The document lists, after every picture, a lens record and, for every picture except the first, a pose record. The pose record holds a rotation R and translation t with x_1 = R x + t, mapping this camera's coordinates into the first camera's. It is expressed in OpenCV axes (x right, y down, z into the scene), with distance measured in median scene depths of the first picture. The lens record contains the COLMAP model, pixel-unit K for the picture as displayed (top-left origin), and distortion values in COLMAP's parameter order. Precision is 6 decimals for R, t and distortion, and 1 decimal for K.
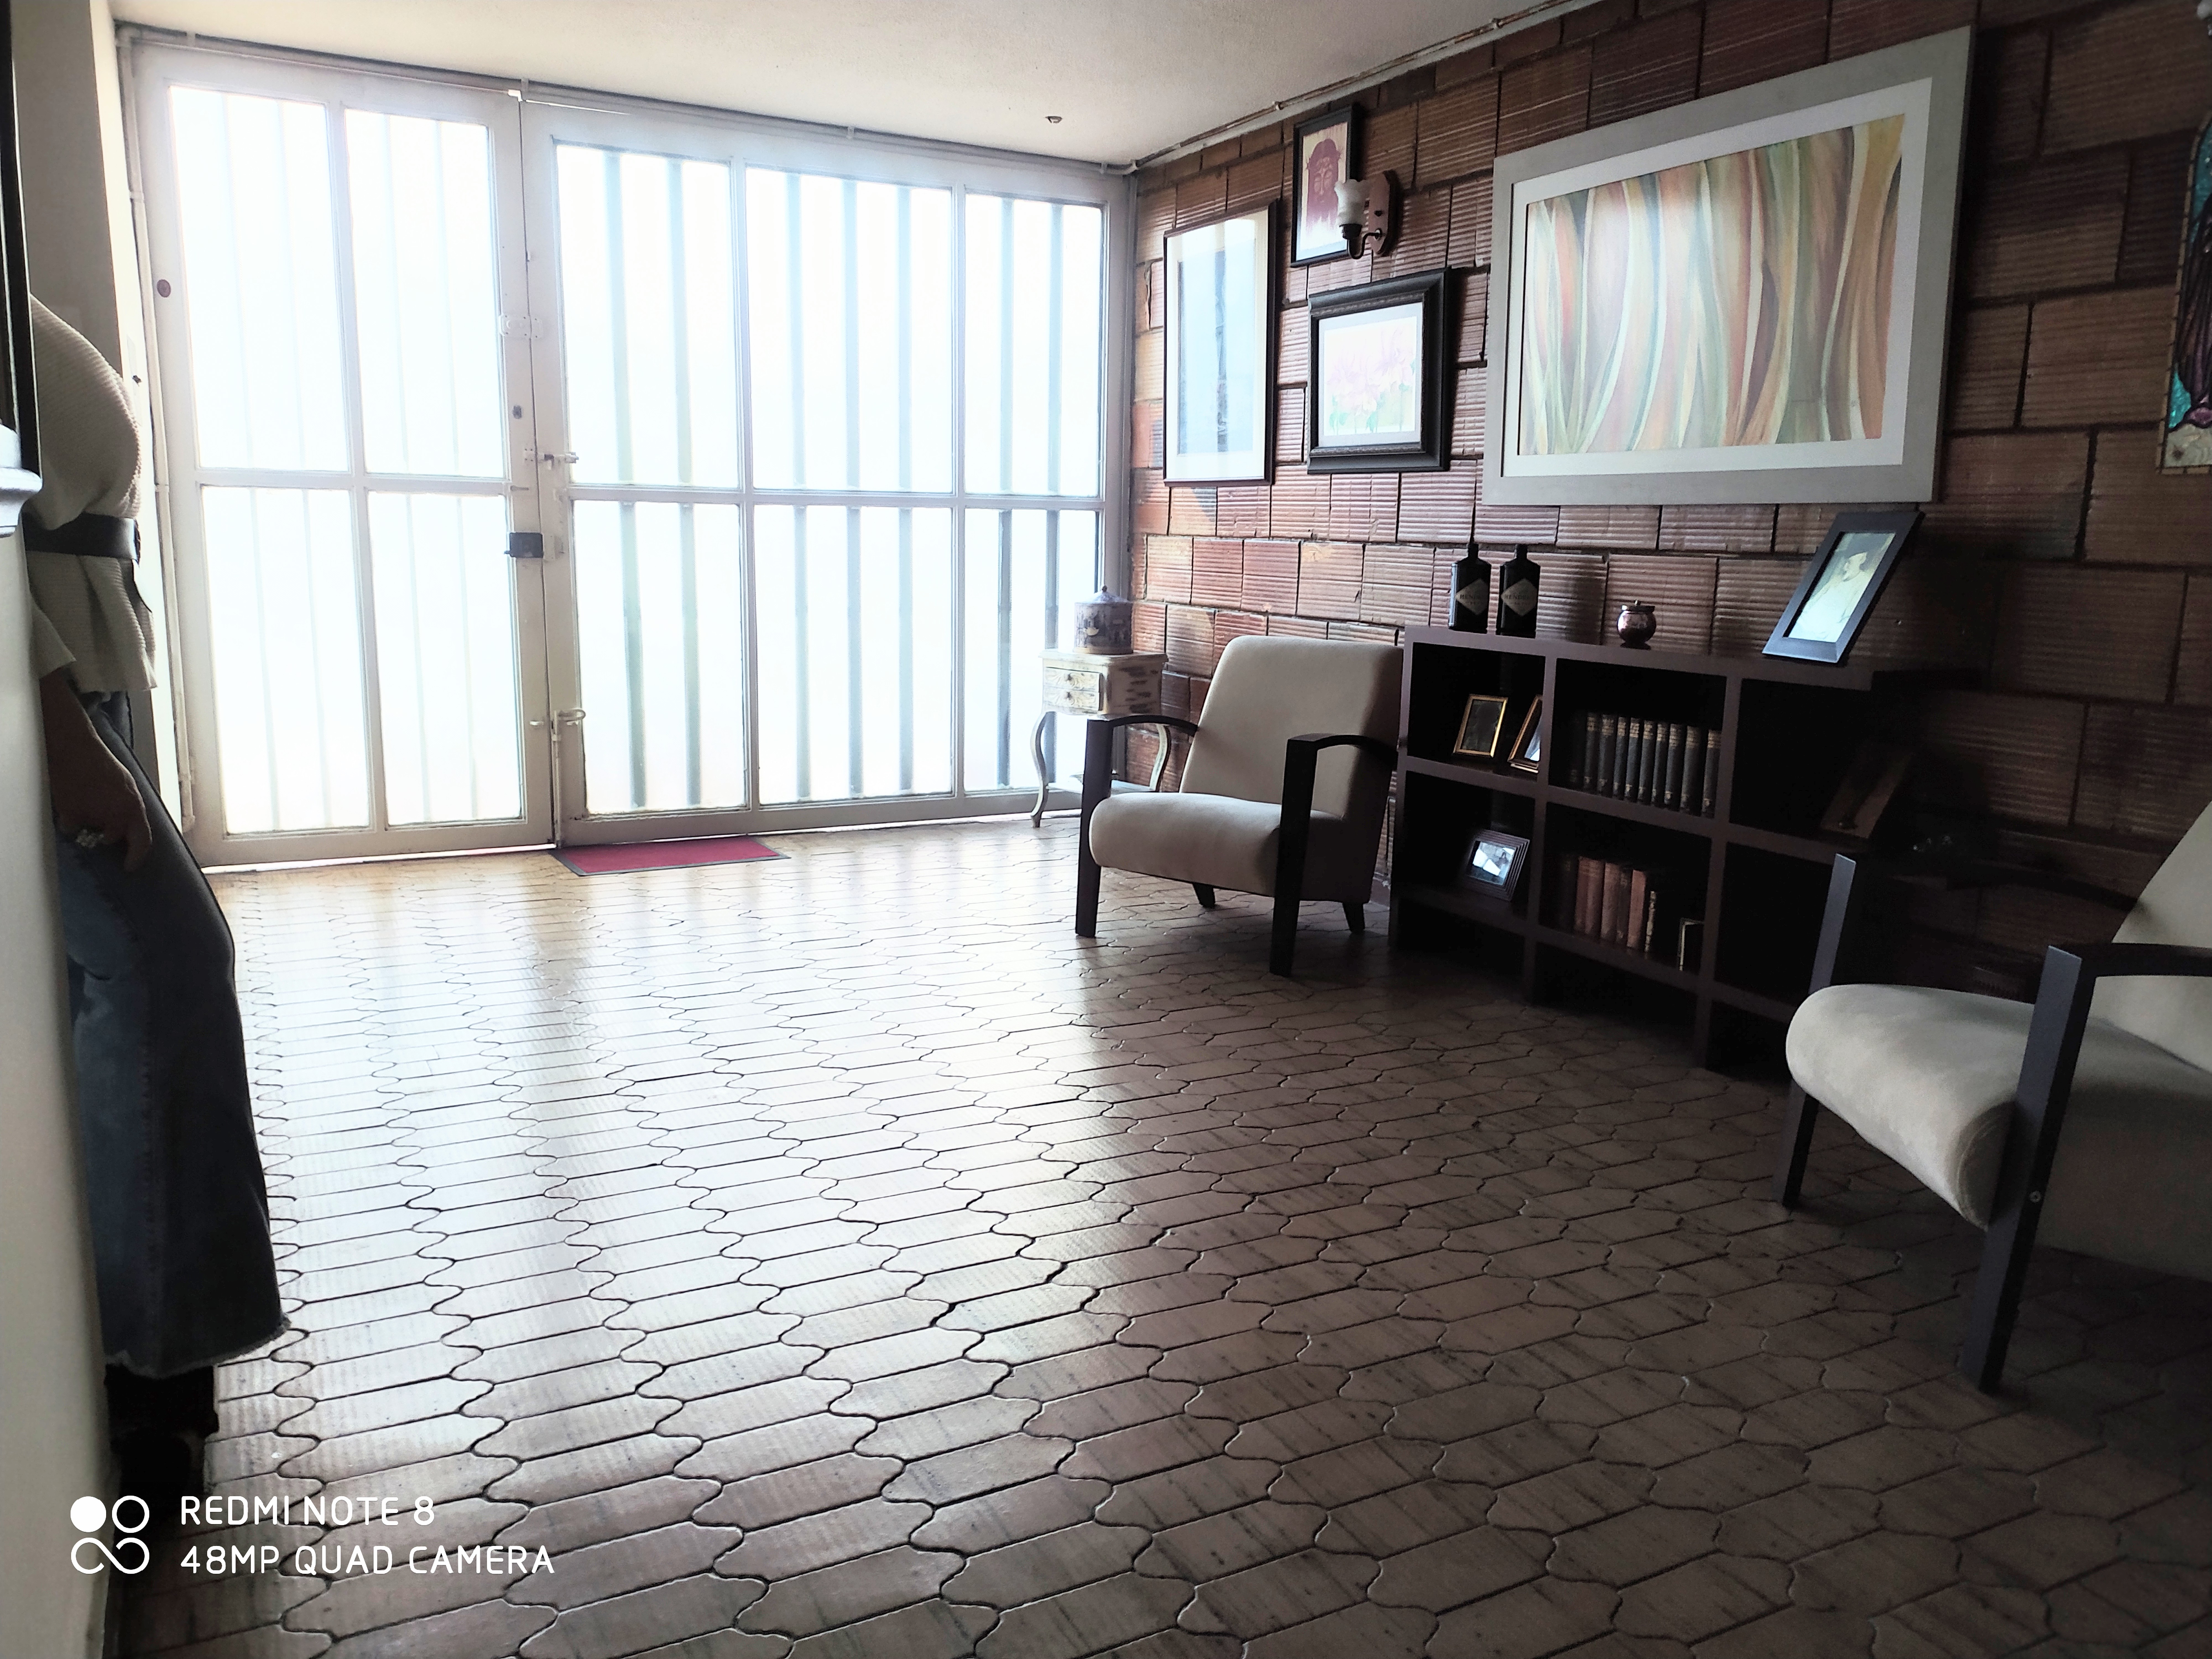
lens RADIAL K [[1620.1, 0, 1106.0], [0, 1620.1, 829.5], [0, 0, 1]] dist [0.027311, -0.030795]
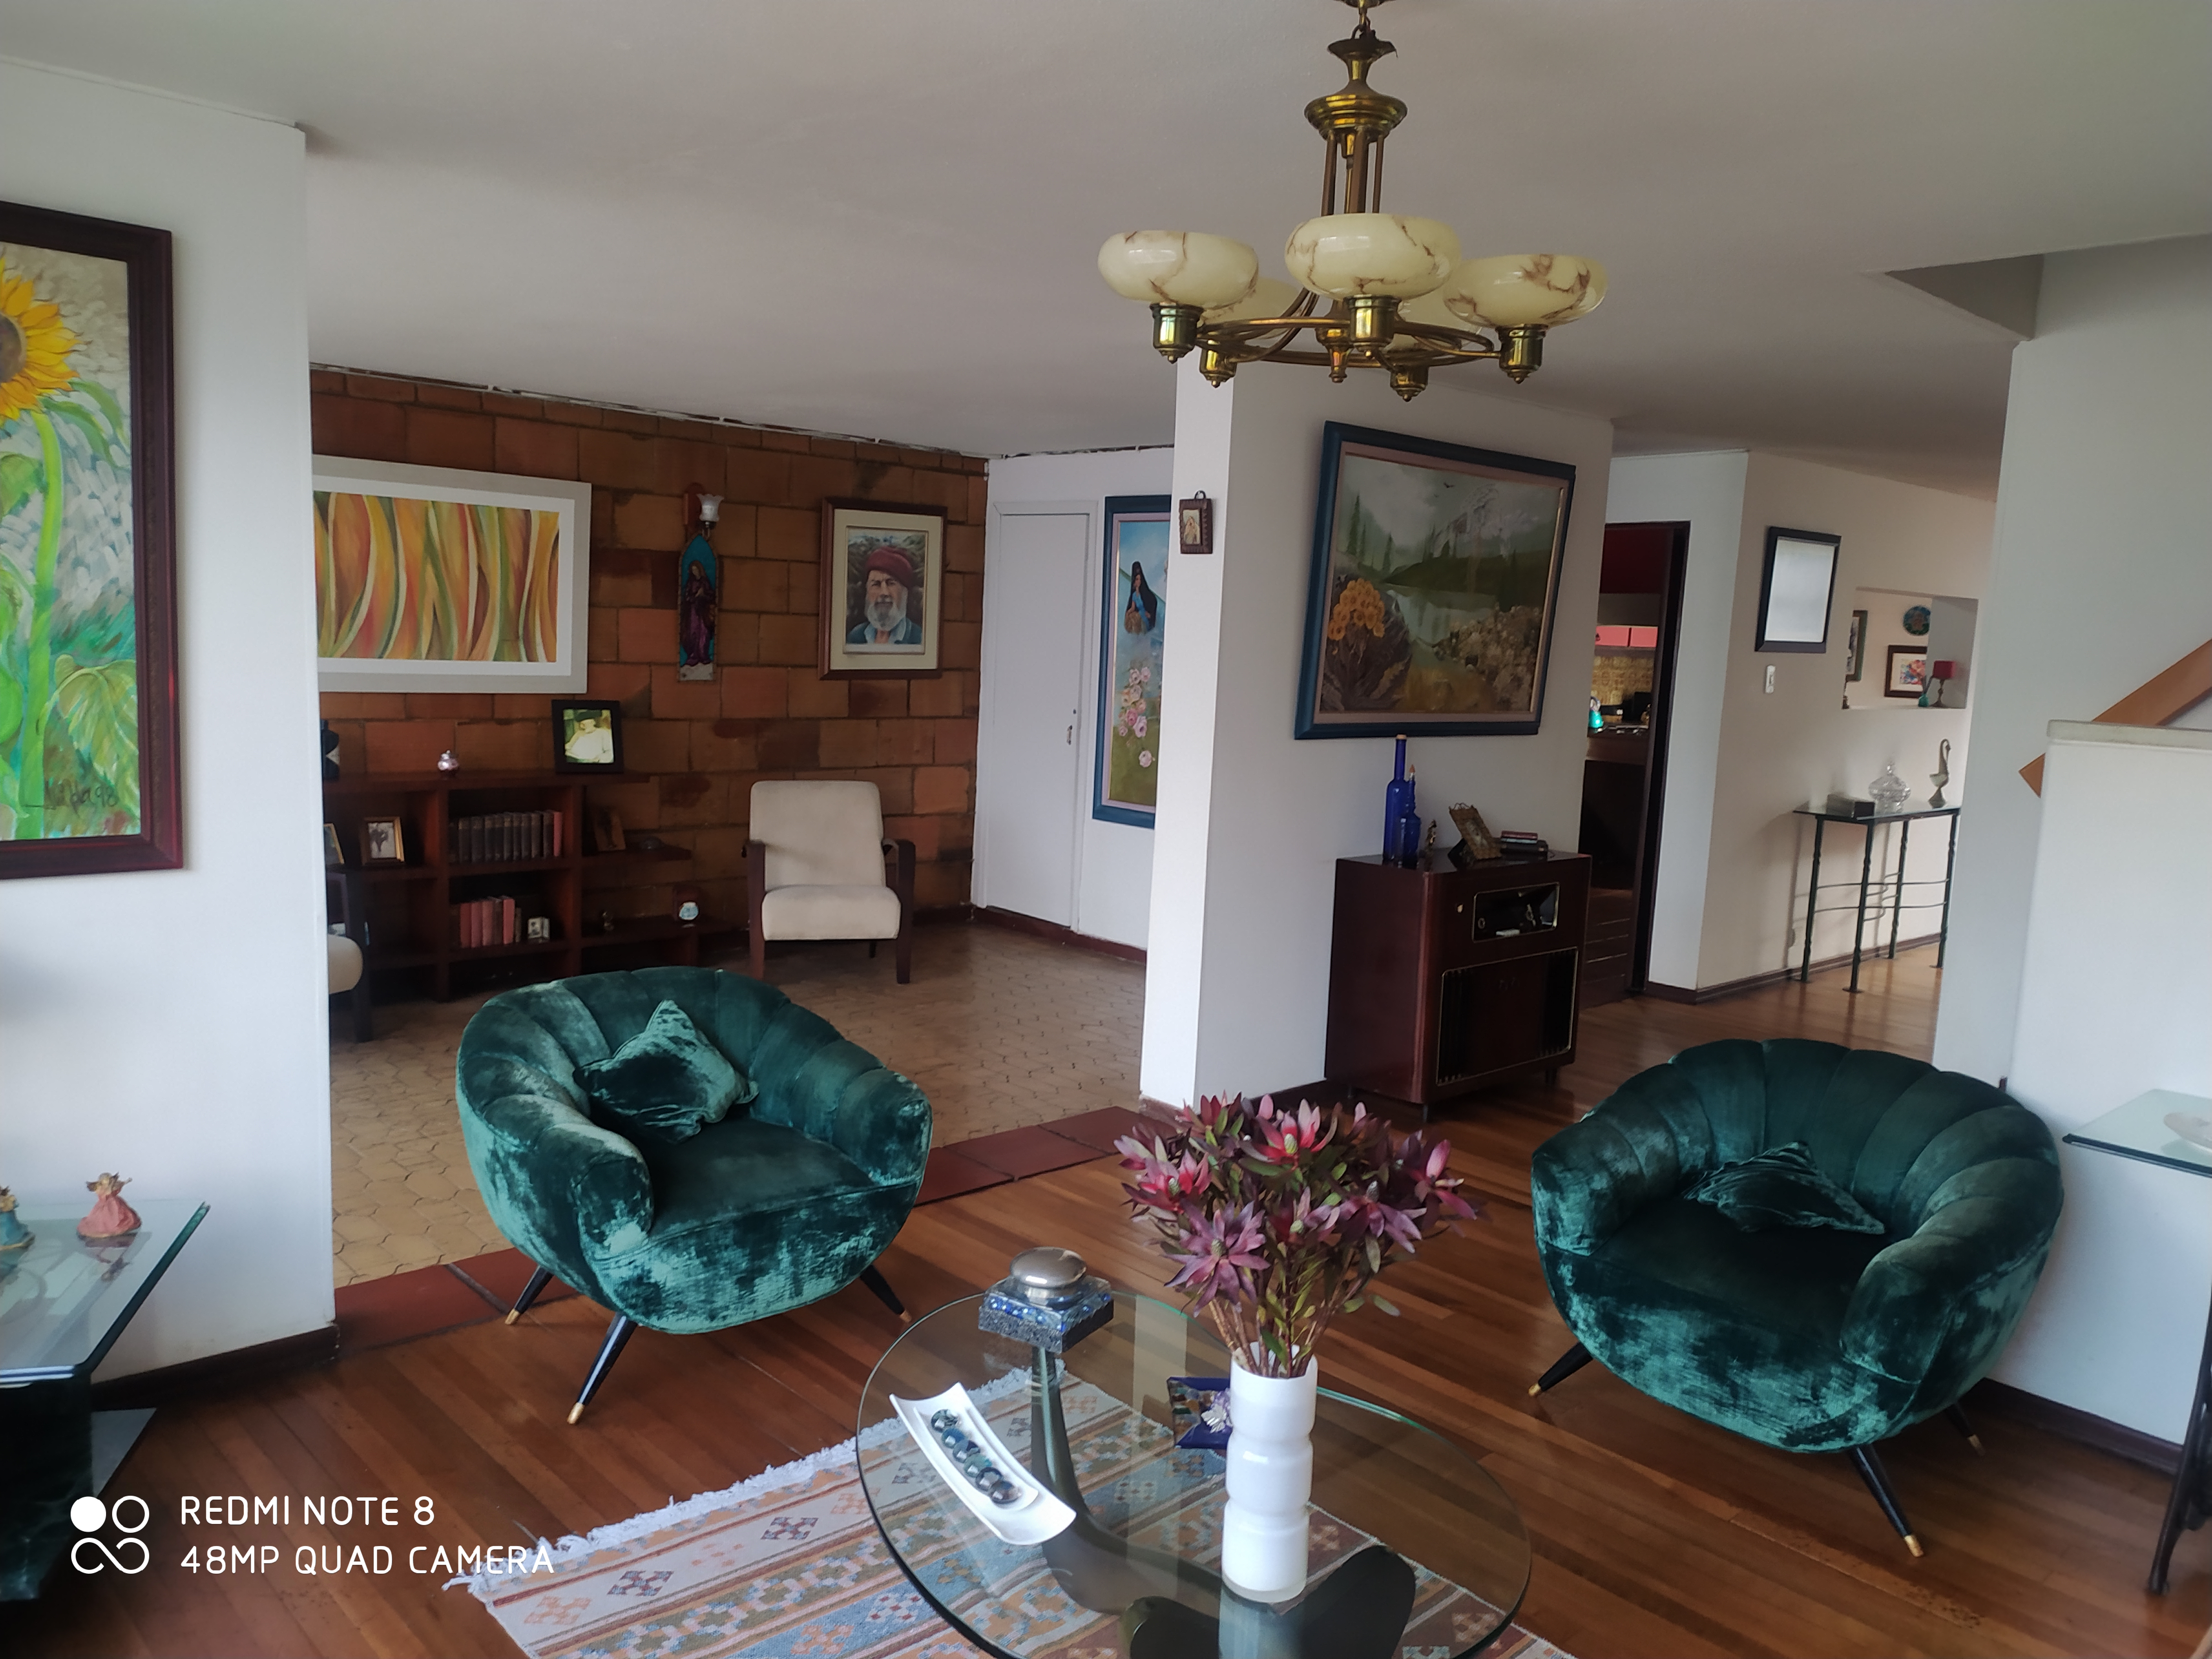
lens RADIAL K [[1620.1, 0, 1106.0], [0, 1620.1, 829.5], [0, 0, 1]] dist [0.027311, -0.030795]
pose [[-0.258147, -0.148594, 0.954610, -1.687132], [0.127510, 0.974217, 0.186127, -0.326469], [-0.957654, 0.169770, -0.232544, 0.843033]]
